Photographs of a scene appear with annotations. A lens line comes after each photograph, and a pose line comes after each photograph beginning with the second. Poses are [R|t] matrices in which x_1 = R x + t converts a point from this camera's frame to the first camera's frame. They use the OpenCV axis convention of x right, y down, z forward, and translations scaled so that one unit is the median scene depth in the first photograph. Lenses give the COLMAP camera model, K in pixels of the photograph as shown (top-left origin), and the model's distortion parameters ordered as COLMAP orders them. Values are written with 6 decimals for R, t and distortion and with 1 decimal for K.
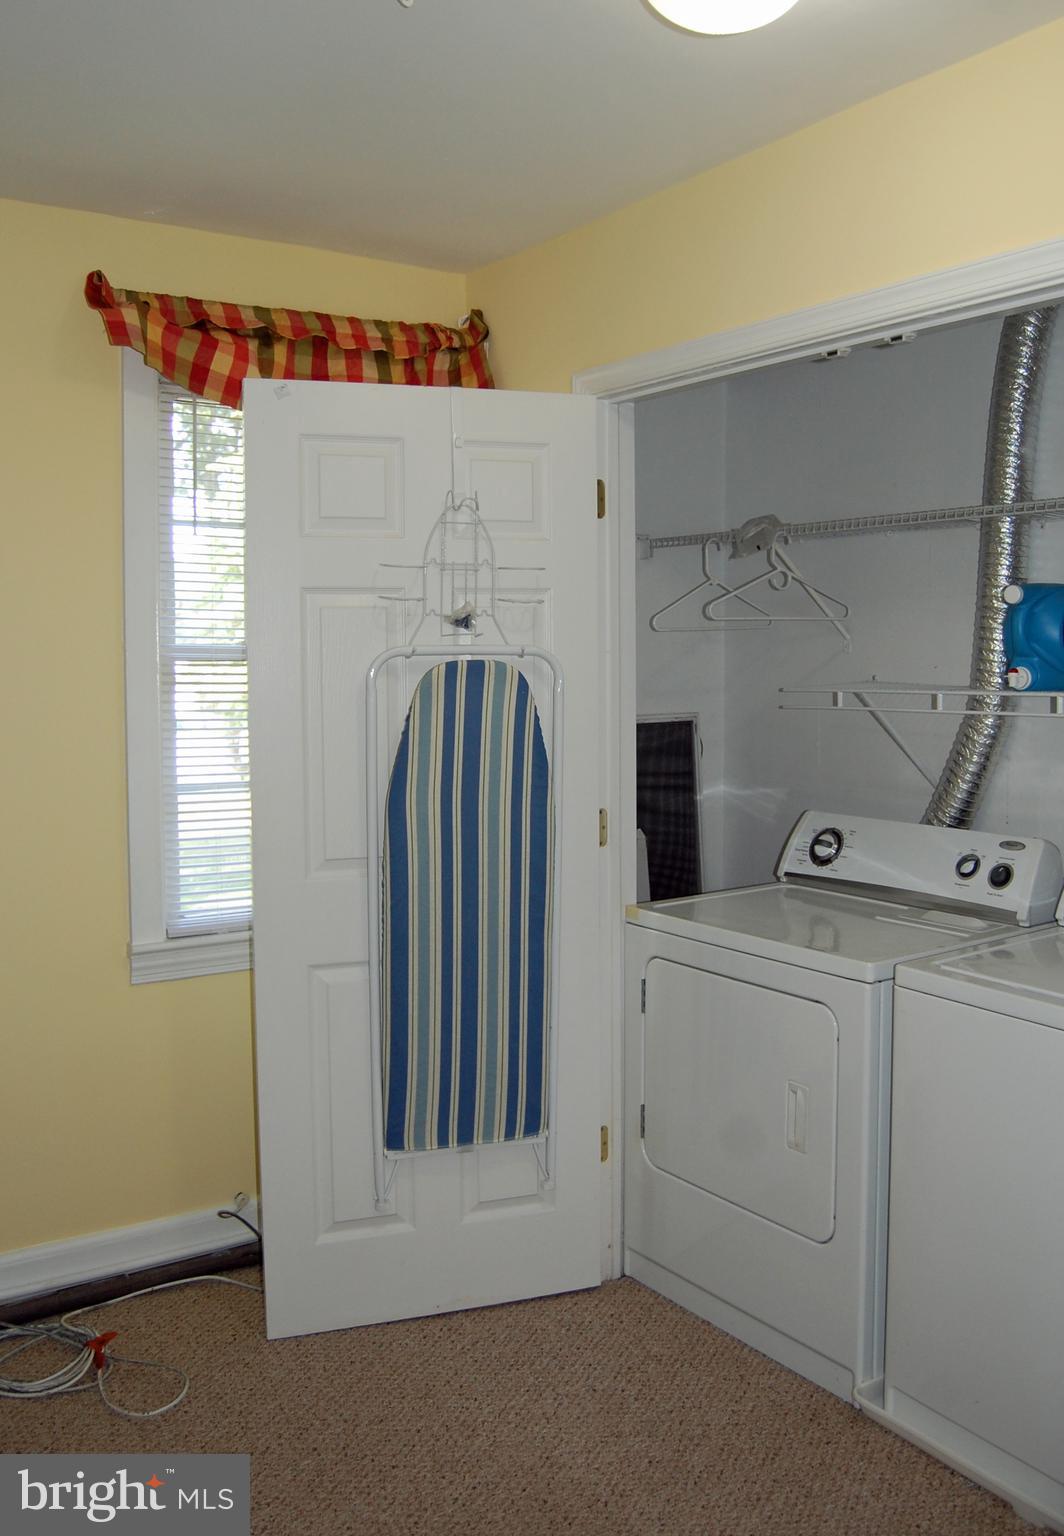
lens RADIAL K [[1370.2, 0, 532.0], [0, 1370.2, 768.0], [0, 0, 1]] dist [0.000960, -0.000797]
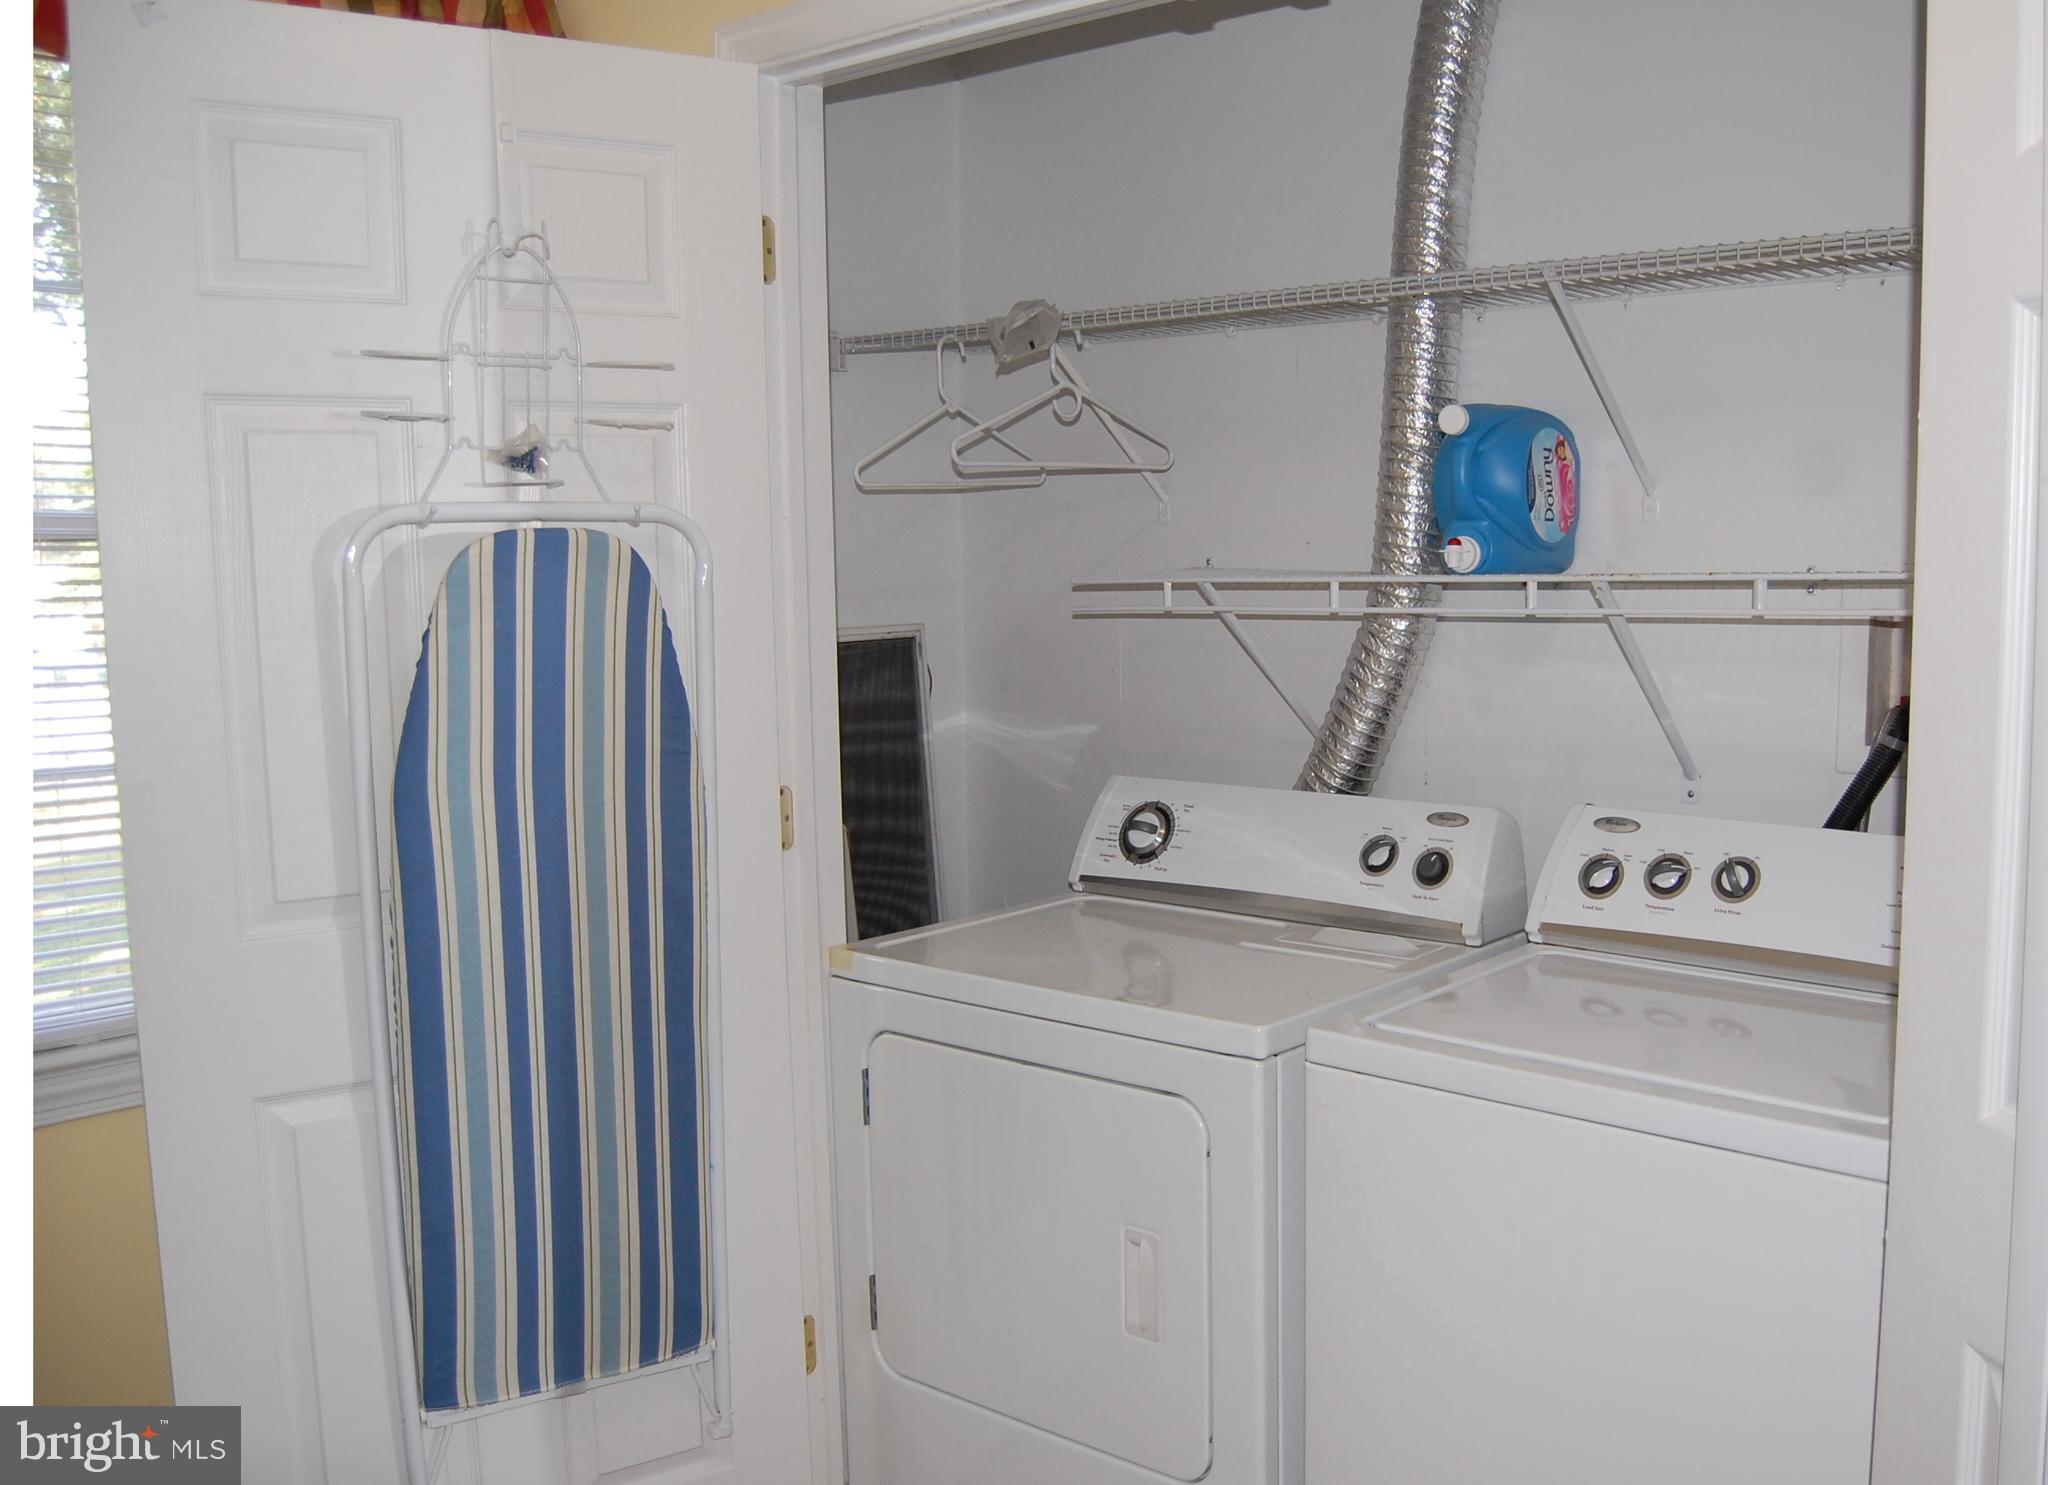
lens RADIAL K [[1800.2, 0, 1163.3], [0, 1800.2, 772.5], [0, 0, 1]] dist [-0.068474, 0.012838]
pose [[0.956513, -0.038591, 0.289125, -0.016076], [0.029497, 0.998926, 0.035745, 0.001134], [-0.290194, -0.025662, 0.956624, 0.230245]]
